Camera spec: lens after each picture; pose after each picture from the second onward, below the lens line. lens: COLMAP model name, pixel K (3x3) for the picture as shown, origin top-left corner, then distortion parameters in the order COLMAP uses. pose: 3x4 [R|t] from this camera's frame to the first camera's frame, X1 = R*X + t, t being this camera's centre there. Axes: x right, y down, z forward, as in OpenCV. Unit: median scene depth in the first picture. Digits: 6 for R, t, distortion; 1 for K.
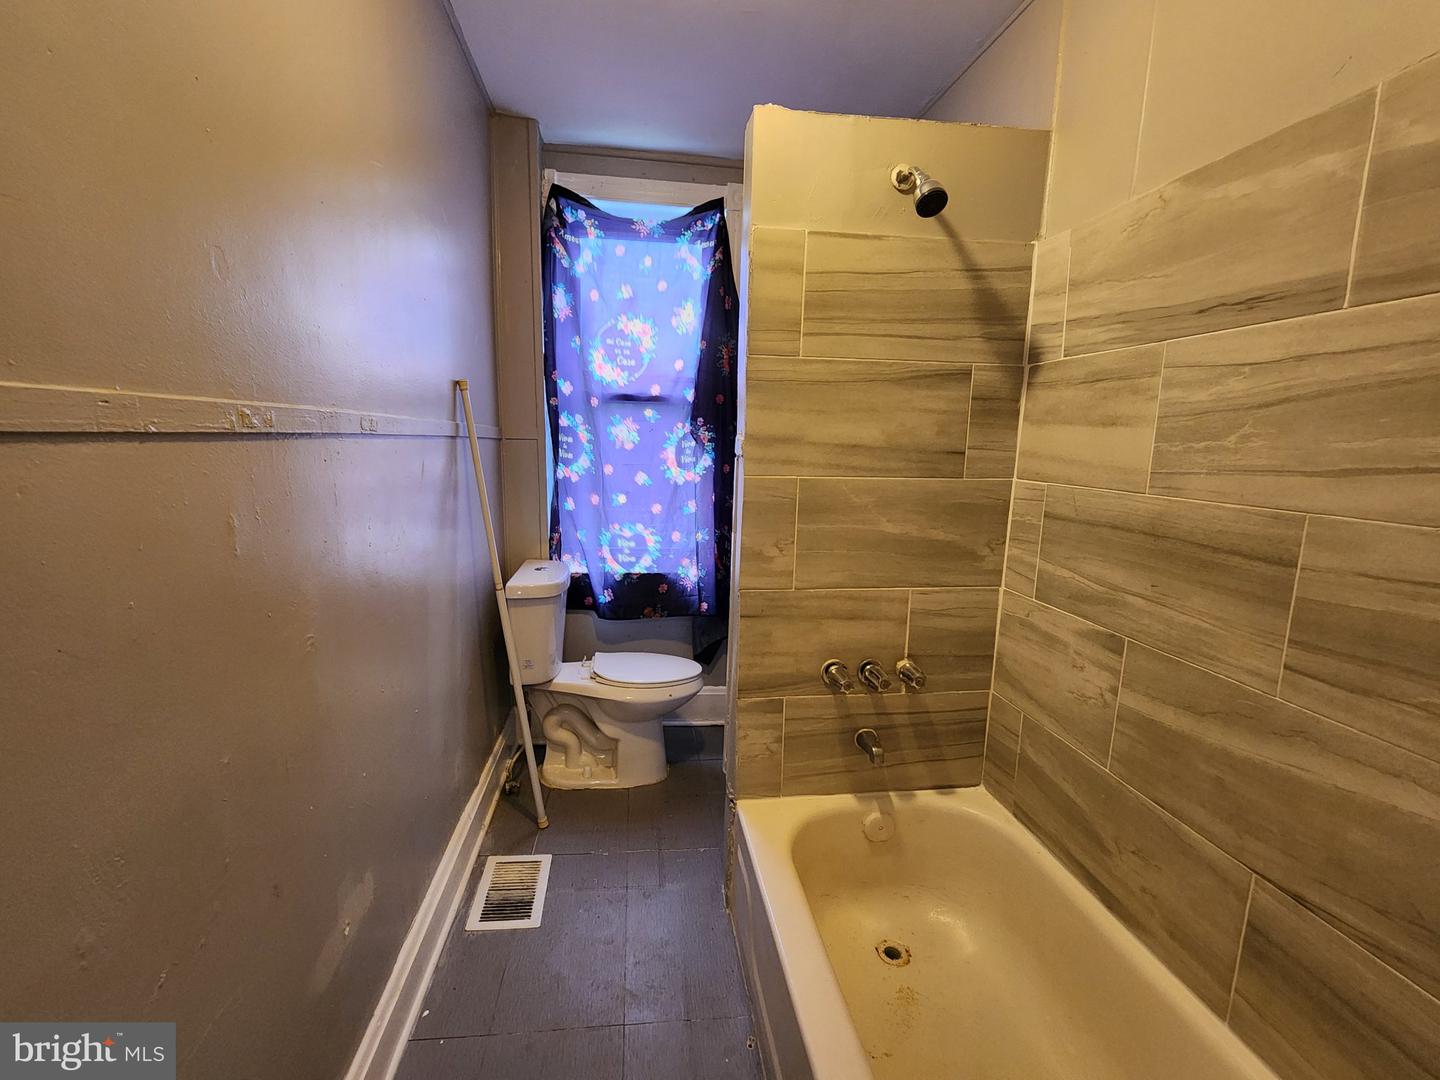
lens RADIAL K [[597.8, 0, 714.6], [0, 597.8, 534.8], [0, 0, 1]] dist [-0.002970, 0.000501]
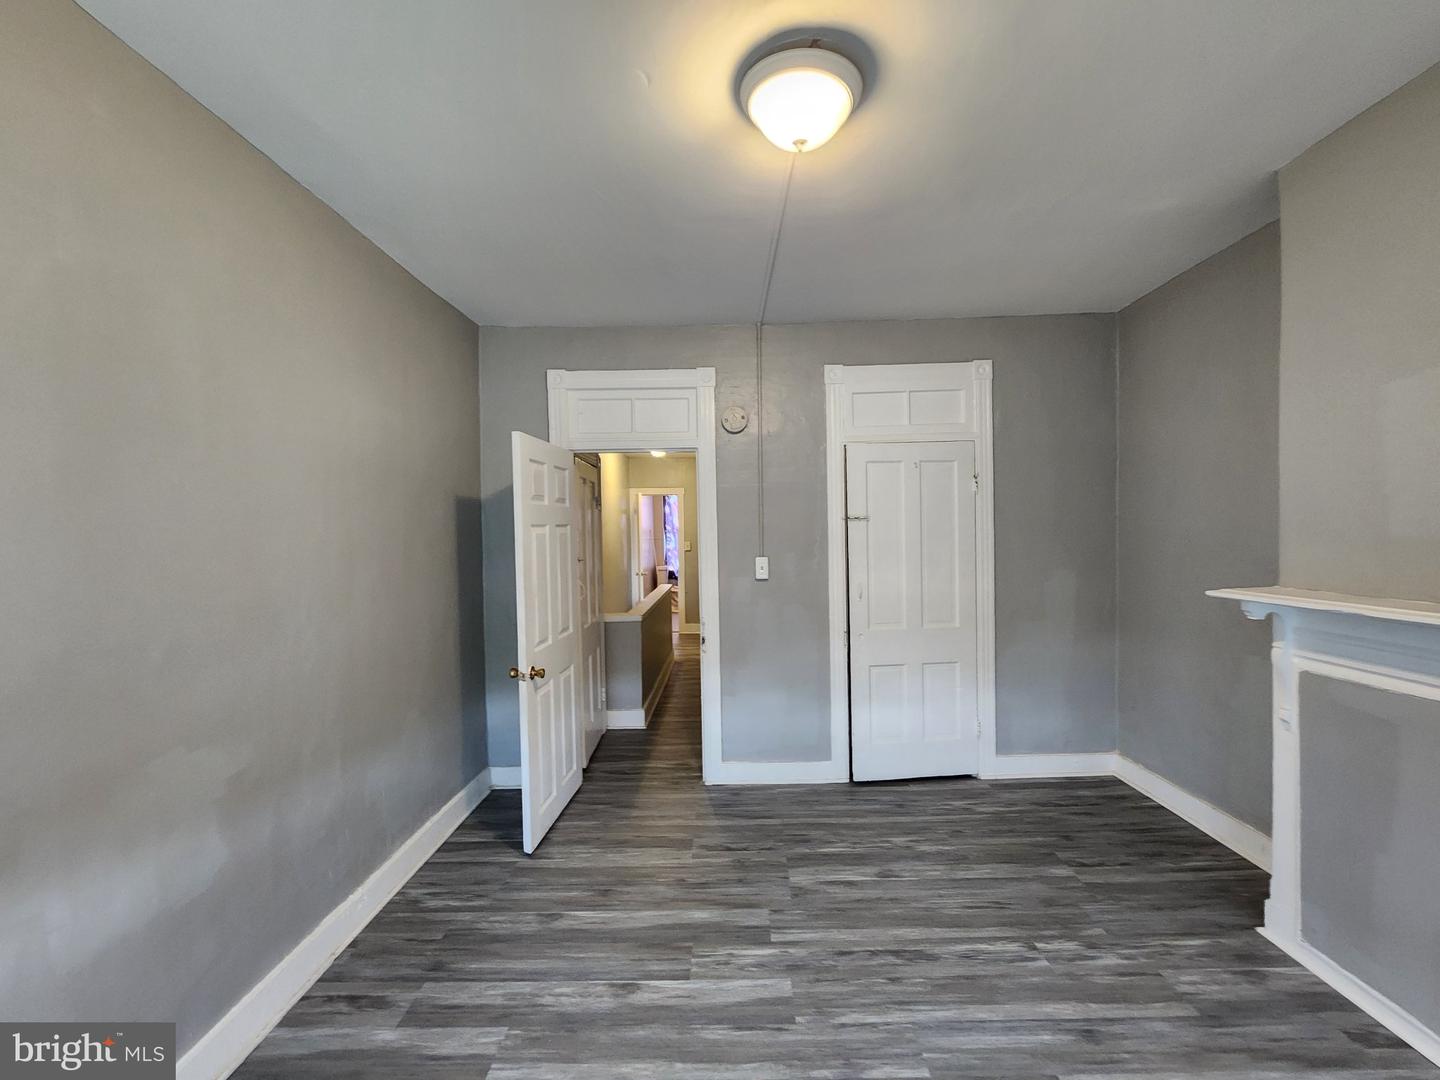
lens RADIAL K [[597.8, 0, 720.6], [0, 597.8, 543.0], [0, 0, 1]] dist [-0.002970, 0.000501]
pose [[0.990832, -0.037700, -0.129736, 0.716558], [0.018257, 0.988832, -0.147909, 0.535372], [0.133864, 0.144184, 0.980455, -3.329399]]
